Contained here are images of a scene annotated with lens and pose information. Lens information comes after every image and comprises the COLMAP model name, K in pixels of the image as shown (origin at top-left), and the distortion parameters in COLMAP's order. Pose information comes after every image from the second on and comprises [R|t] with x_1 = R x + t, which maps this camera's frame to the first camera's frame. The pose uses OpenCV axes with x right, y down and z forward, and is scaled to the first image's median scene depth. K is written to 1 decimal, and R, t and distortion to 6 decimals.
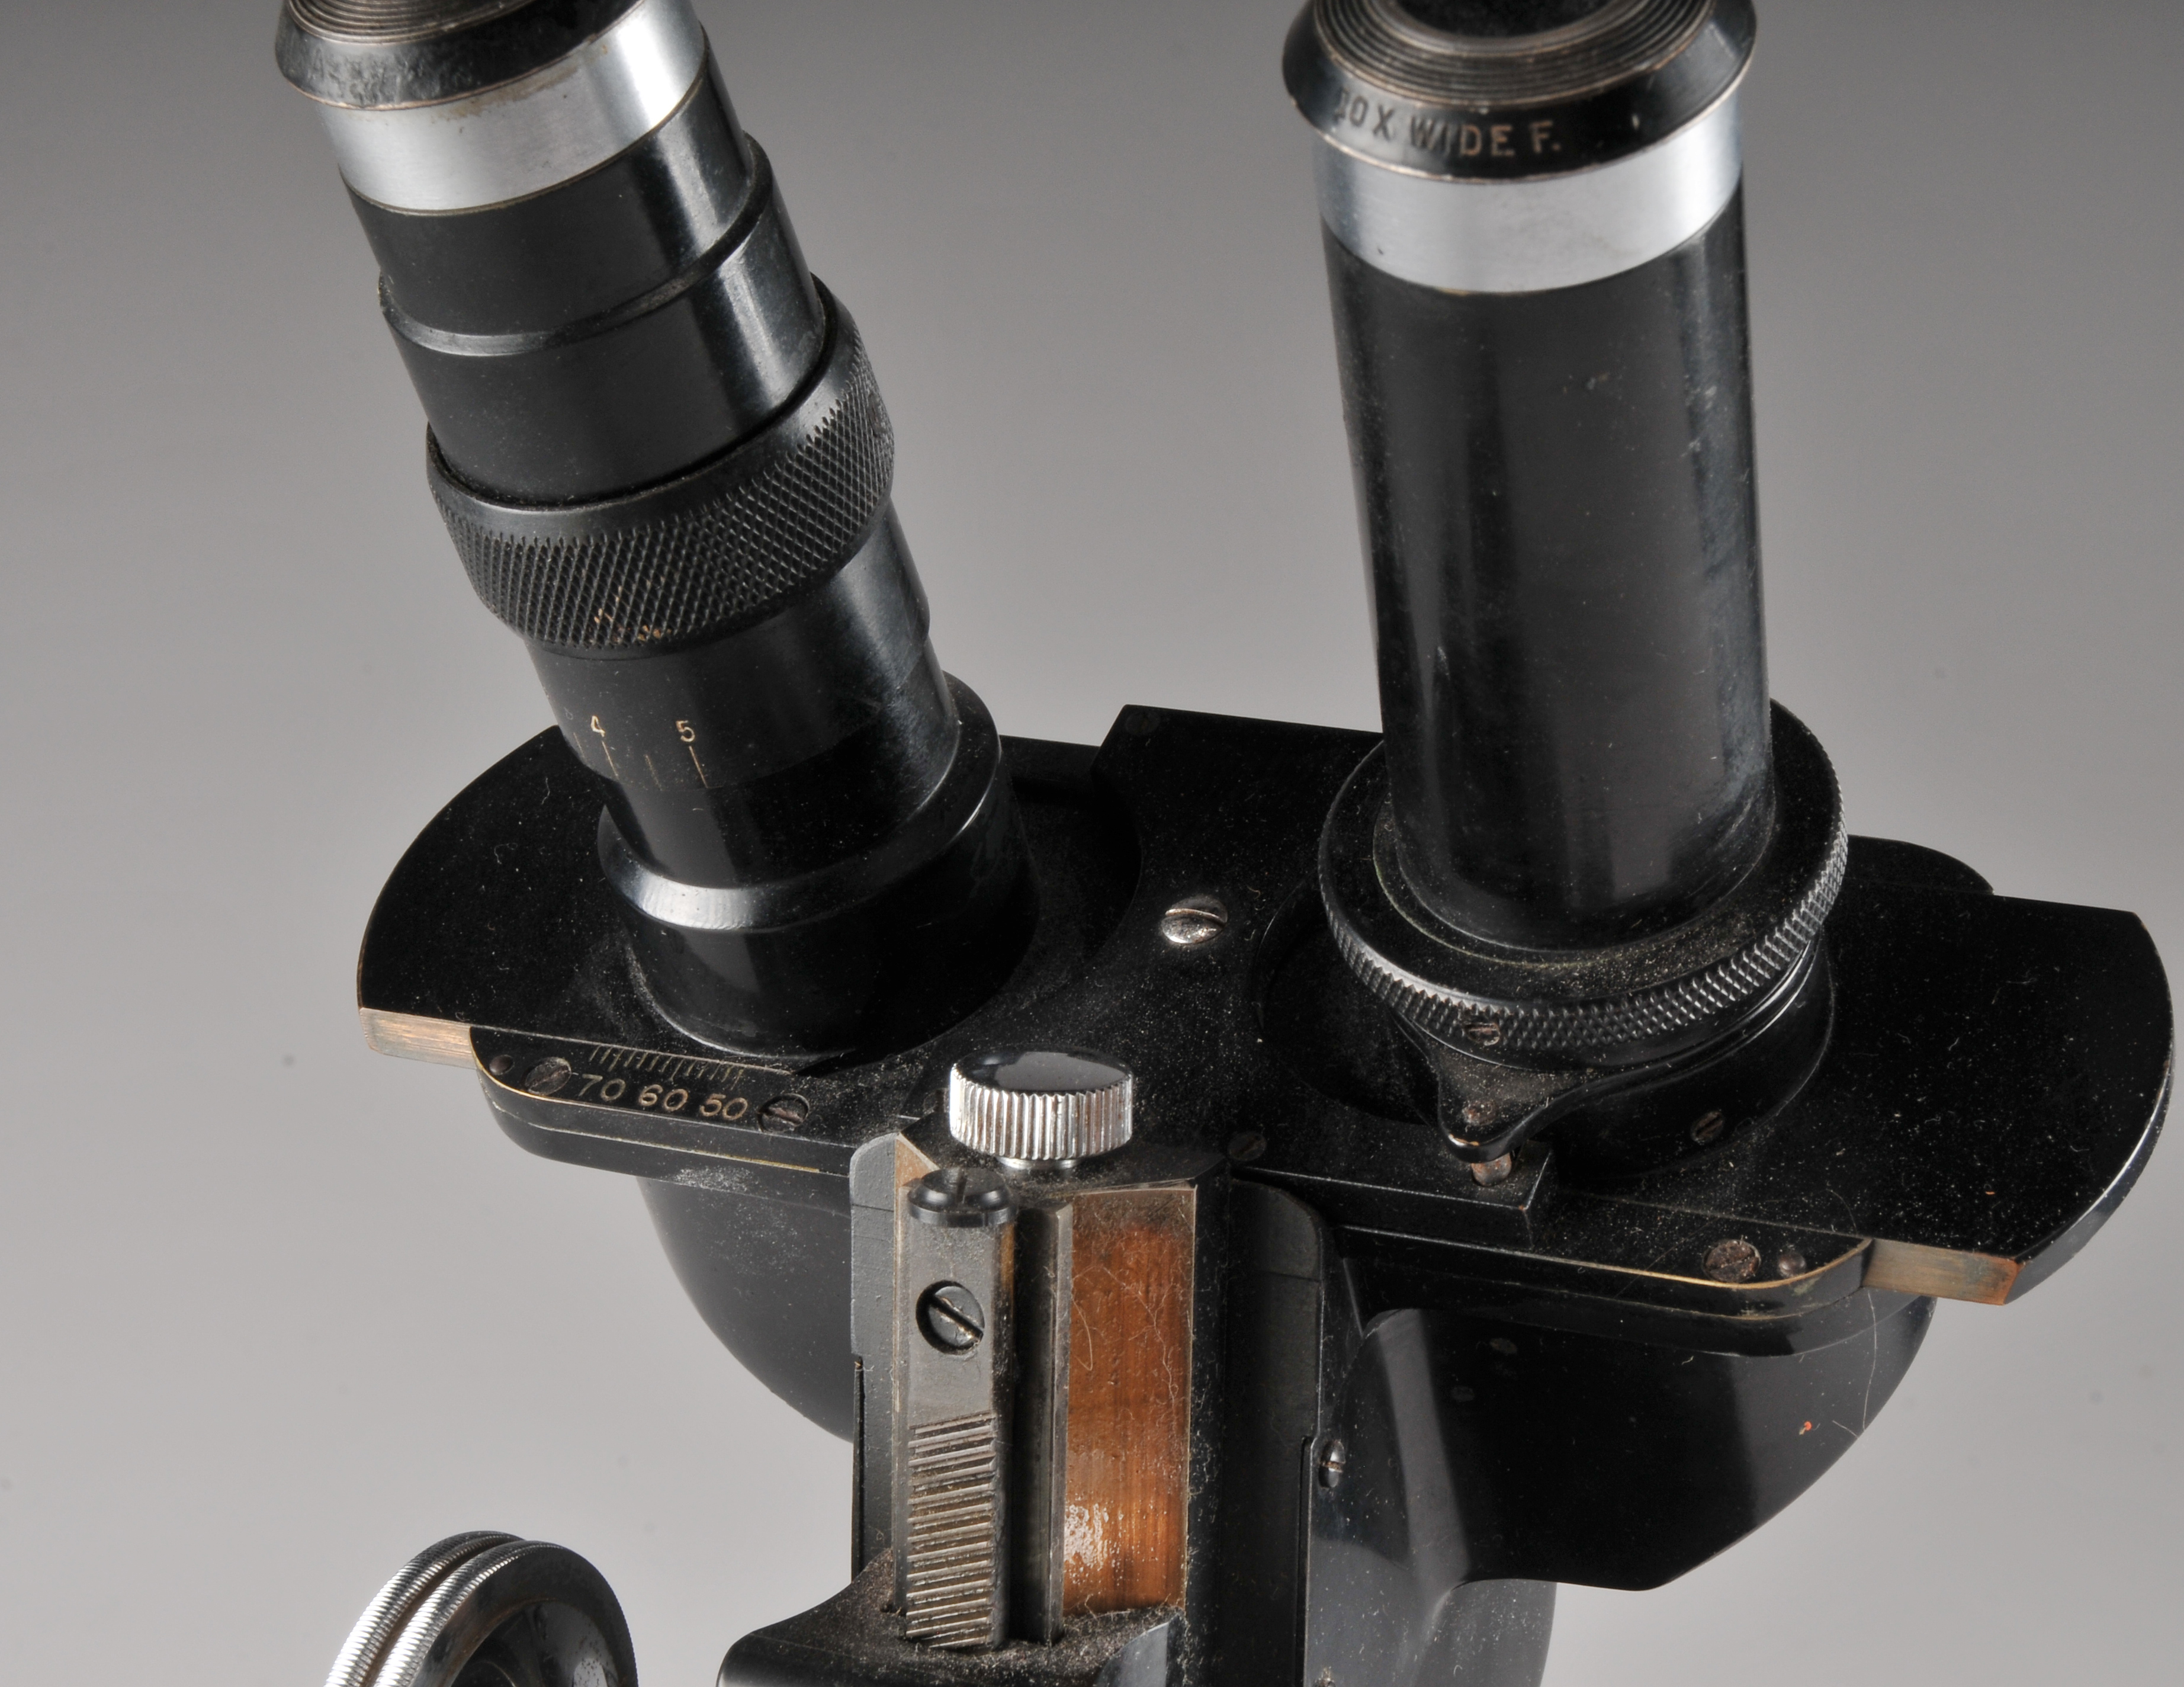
lens RADIAL K [[5213.5, 0, 1092.0], [0, 5213.5, 843.5], [0, 0, 1]] dist [-0.308588, 4.291625]
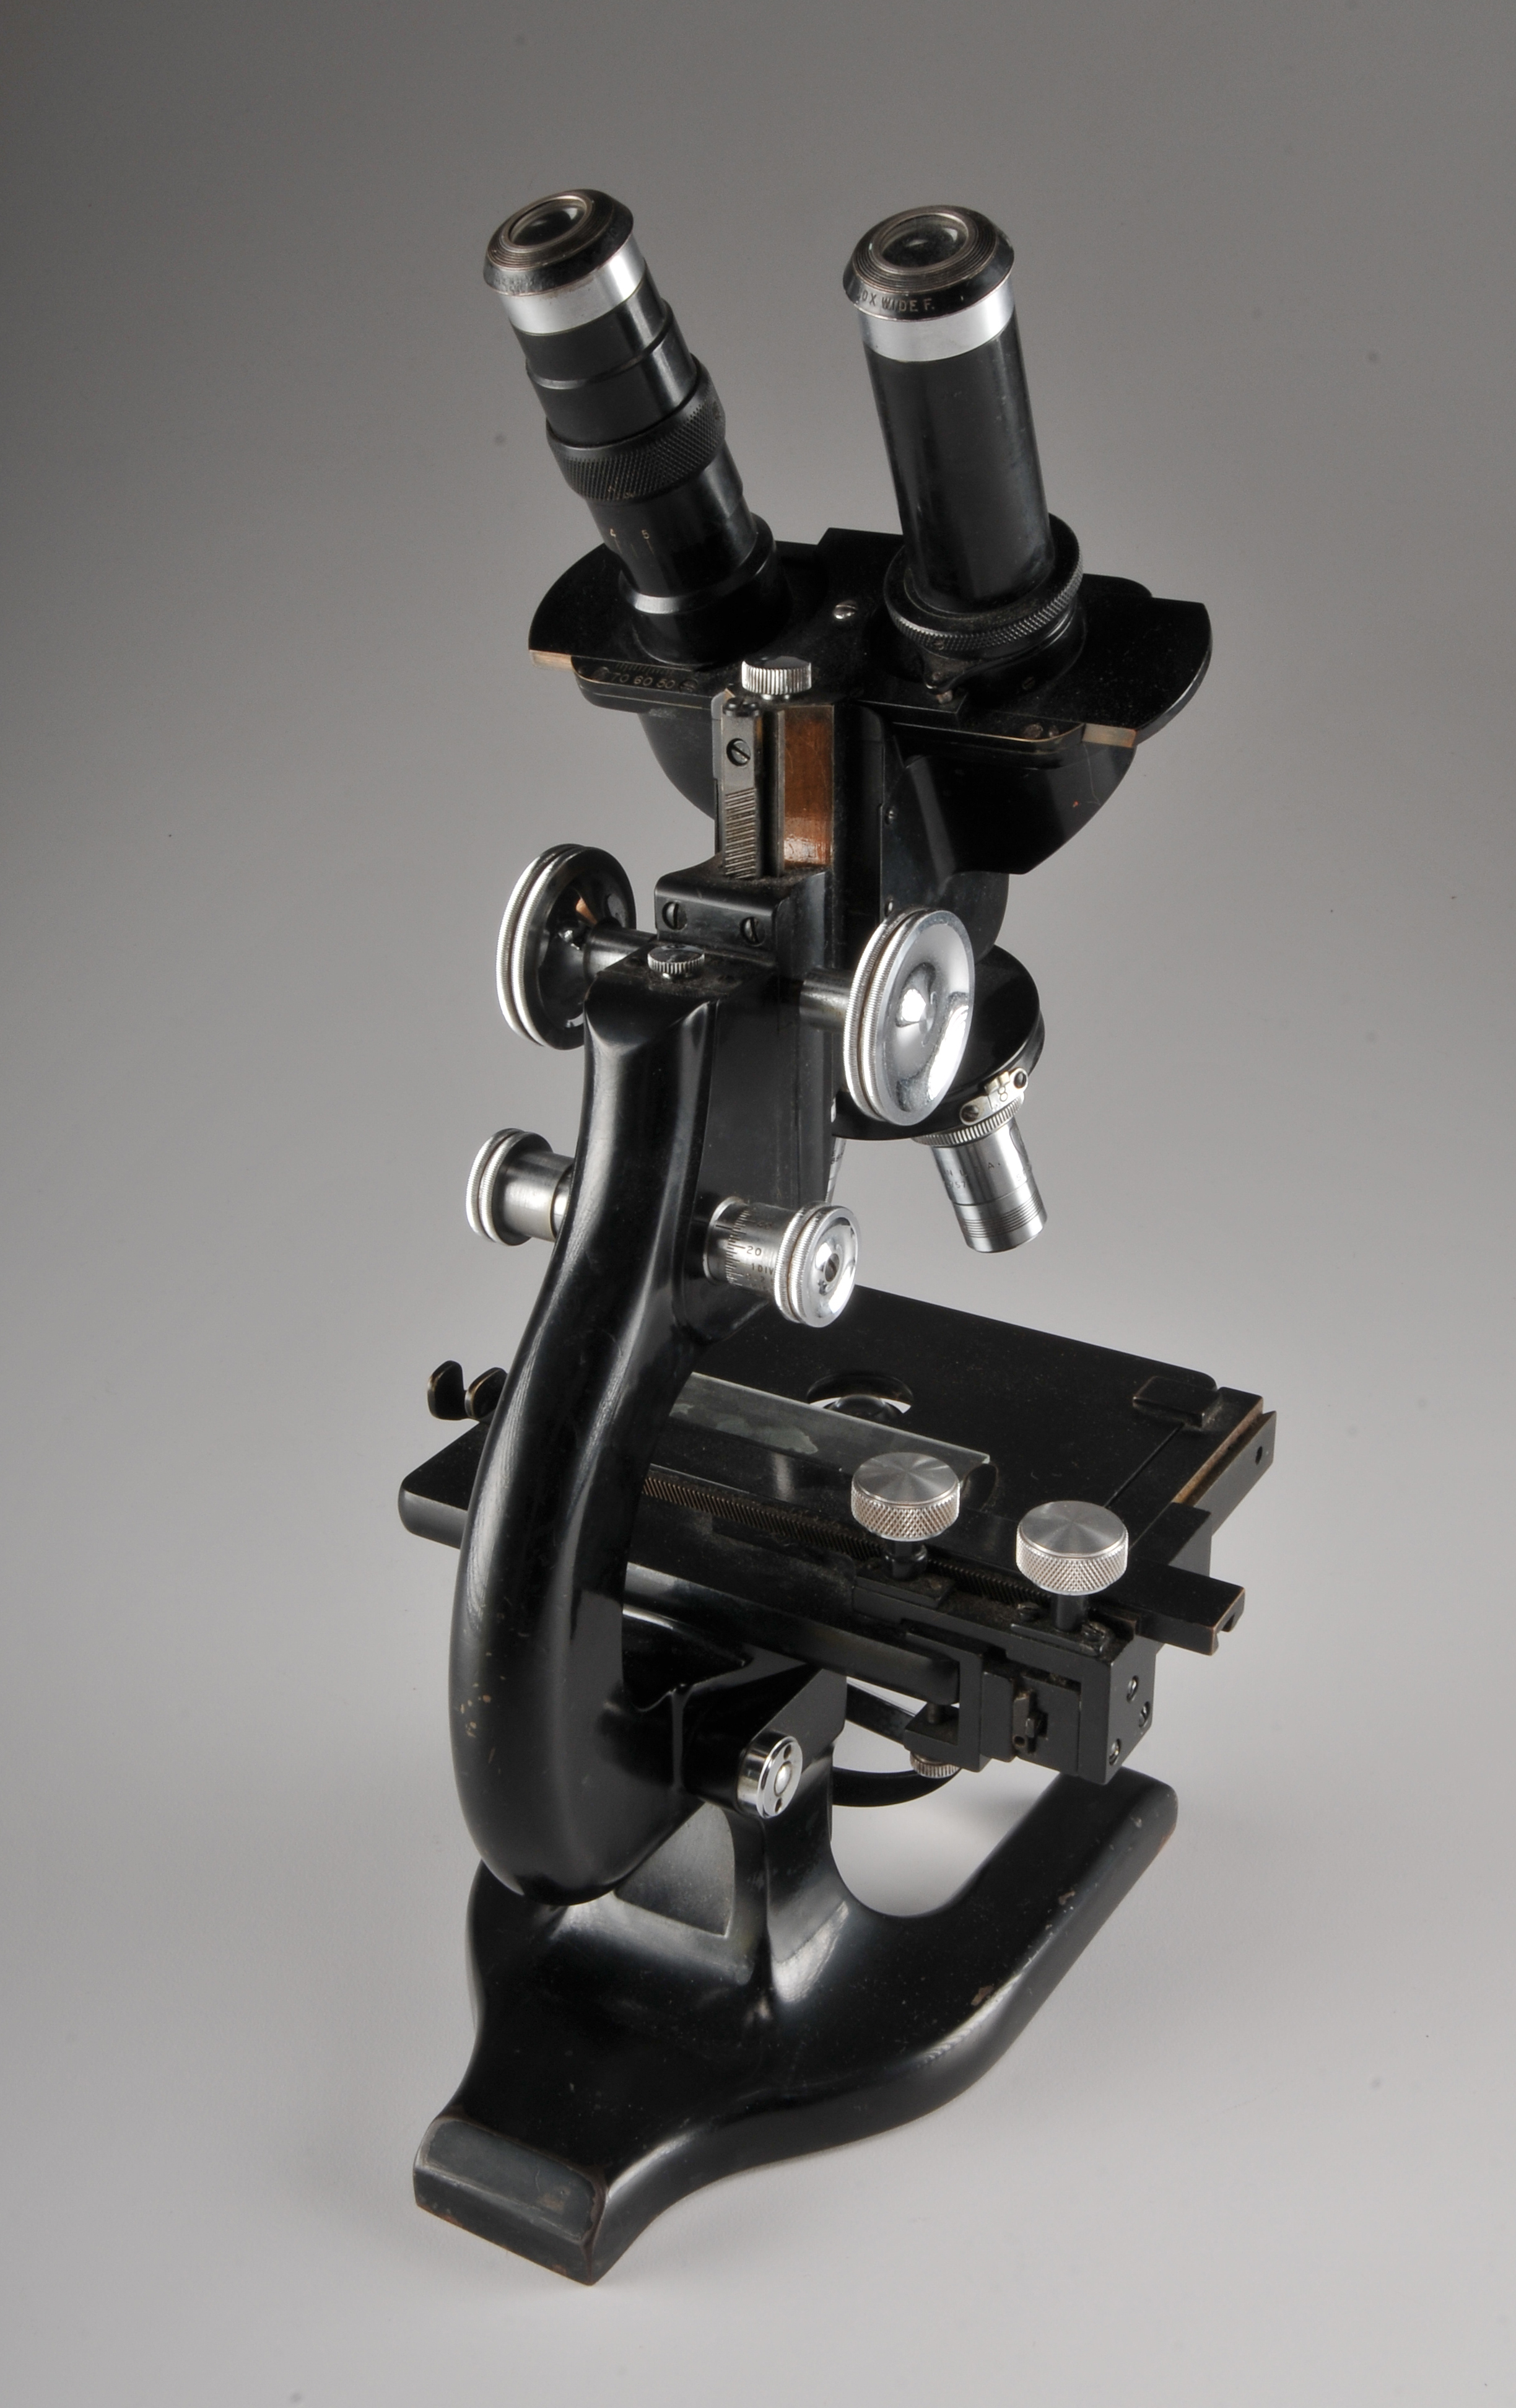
lens RADIAL K [[3362.2, 0, 758.0], [0, 3362.2, 1204.0], [0, 0, 1]] dist [-0.011217, 0.002328]
pose [[0.994760, 0.012822, -0.101435, 0.158319], [0.002296, 0.989054, 0.147534, 0.064042], [0.102216, -0.146994, 0.983842, -0.728908]]
